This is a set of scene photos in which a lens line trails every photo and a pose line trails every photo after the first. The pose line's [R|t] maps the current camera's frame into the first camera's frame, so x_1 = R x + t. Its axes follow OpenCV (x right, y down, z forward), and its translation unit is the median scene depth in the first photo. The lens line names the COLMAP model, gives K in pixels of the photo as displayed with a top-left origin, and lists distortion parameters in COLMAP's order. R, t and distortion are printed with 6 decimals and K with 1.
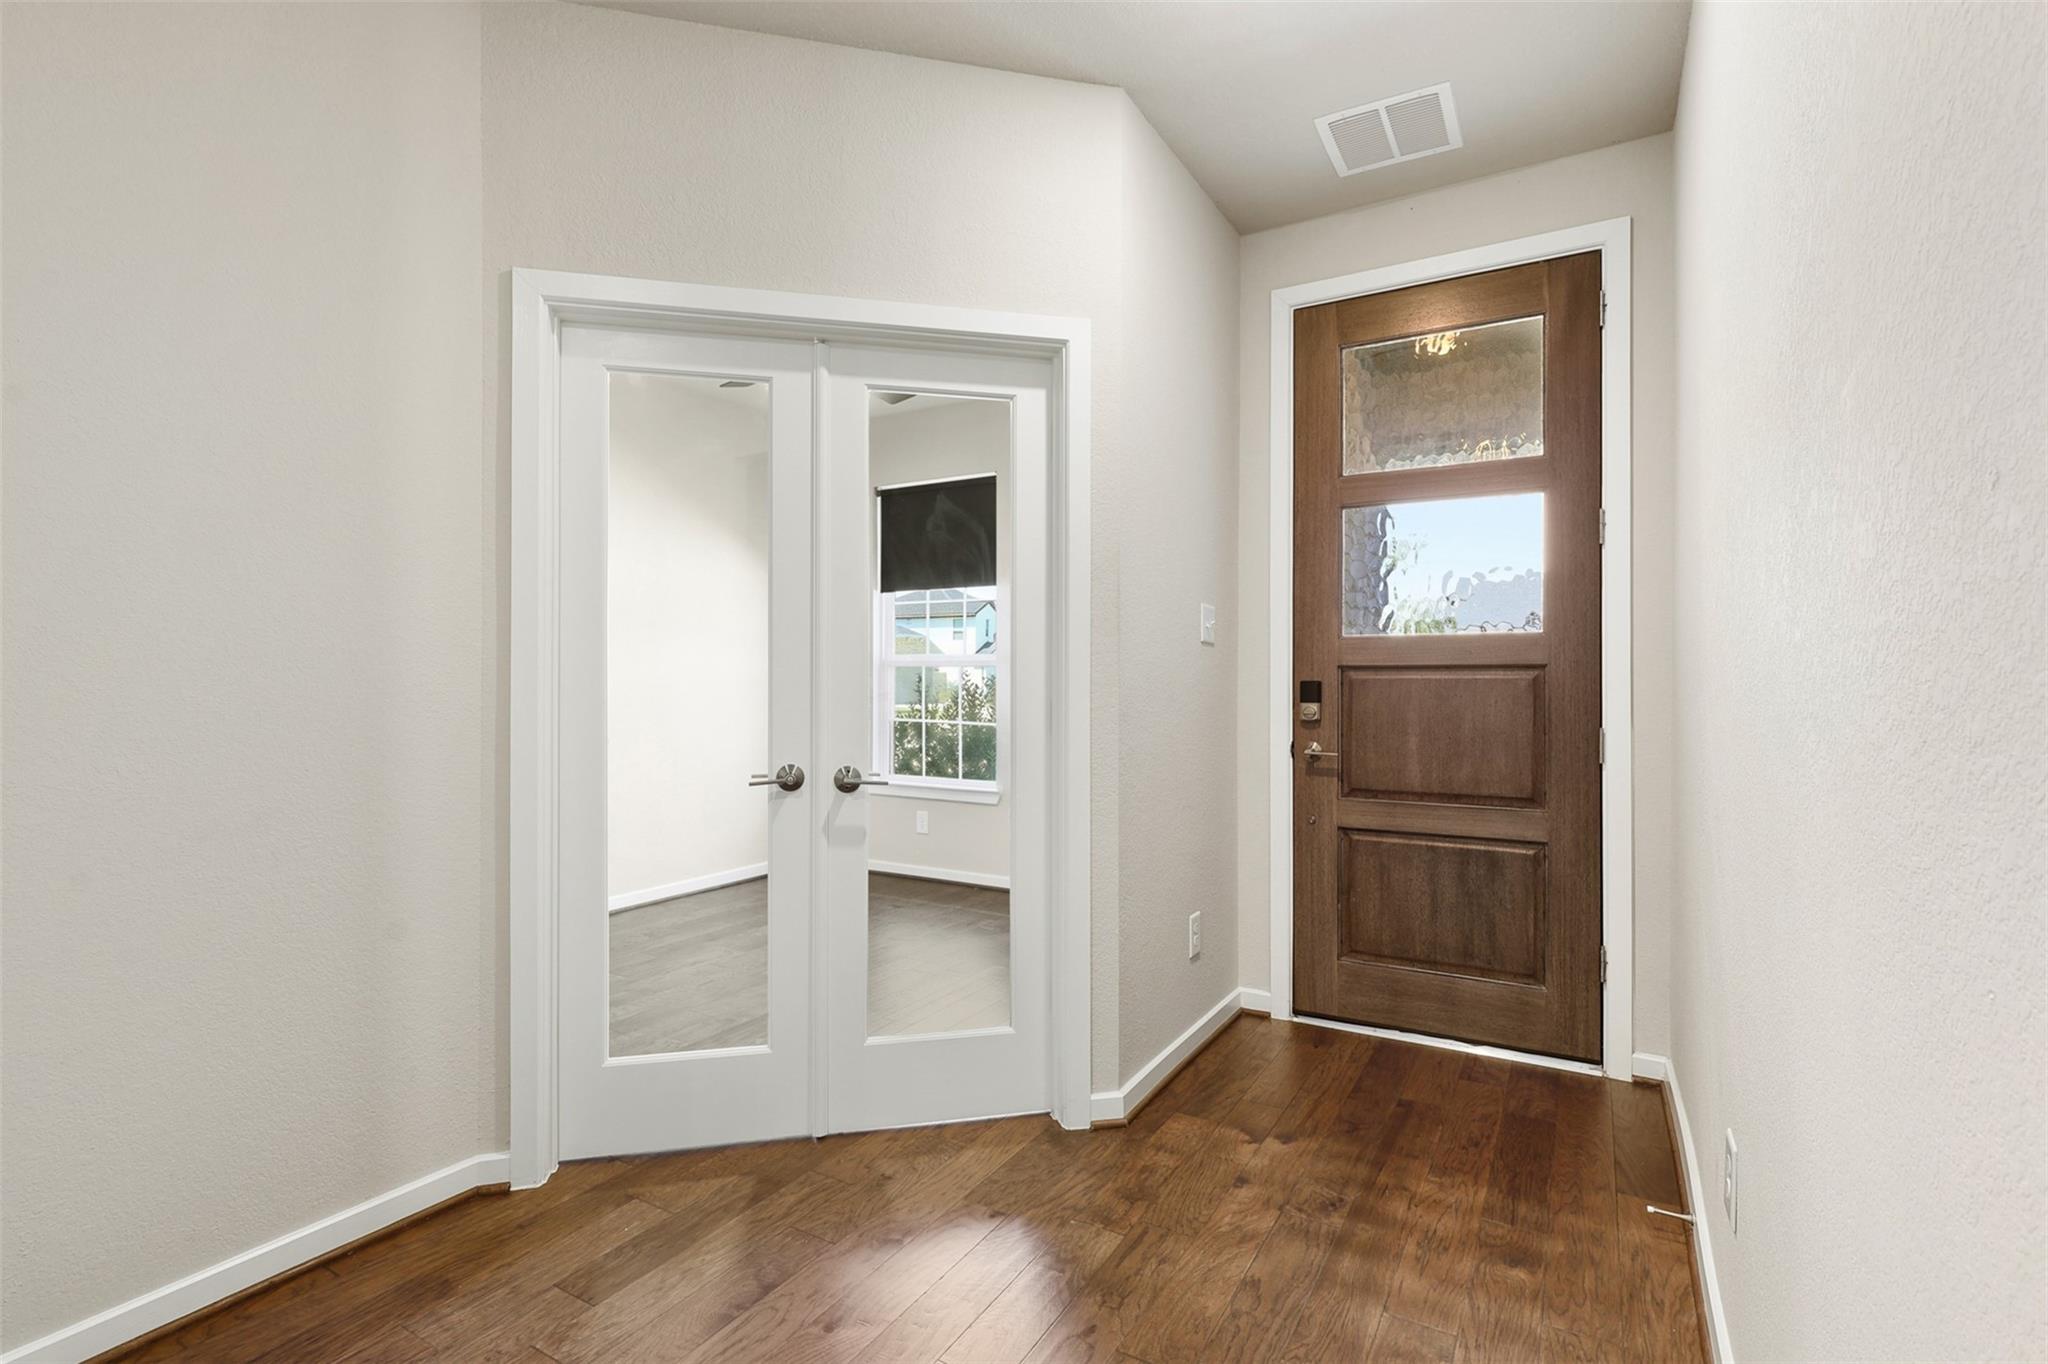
lens RADIAL K [[955.1, 0, 1021.1], [0, 955.1, 674.2], [0, 0, 1]] dist [0.002841, 0.000689]
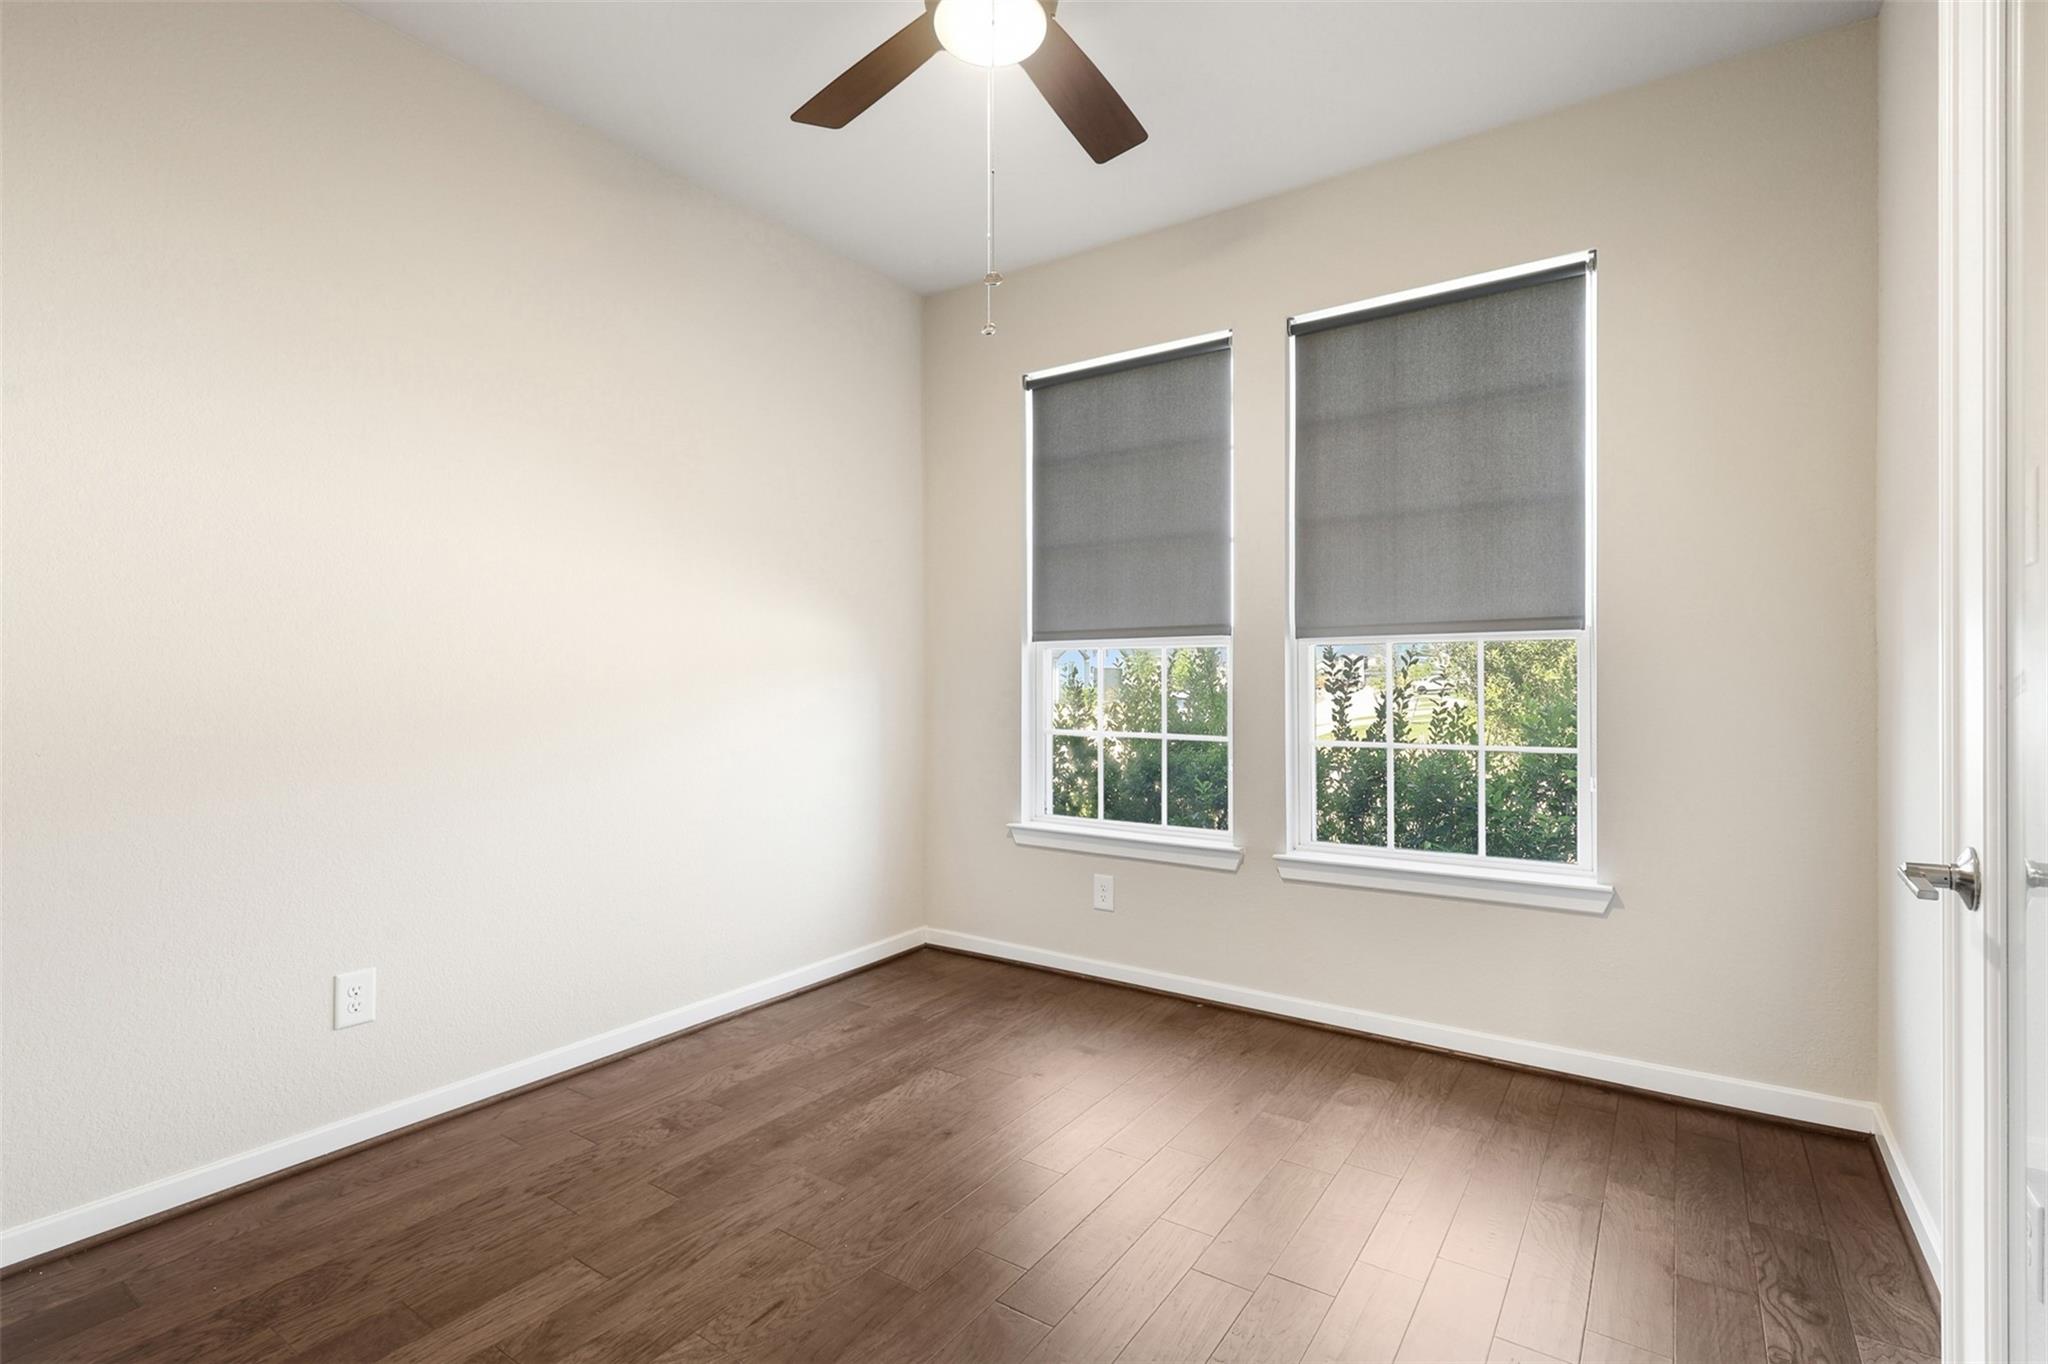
lens RADIAL K [[955.1, 0, 1027.4], [0, 955.1, 688.4], [0, 0, 1]] dist [0.002841, 0.000689]
pose [[0.998239, -0.002405, -0.059264, -0.119948], [0.002841, 0.999969, 0.007279, 0.014094], [0.059244, -0.007435, 0.998216, 0.372522]]
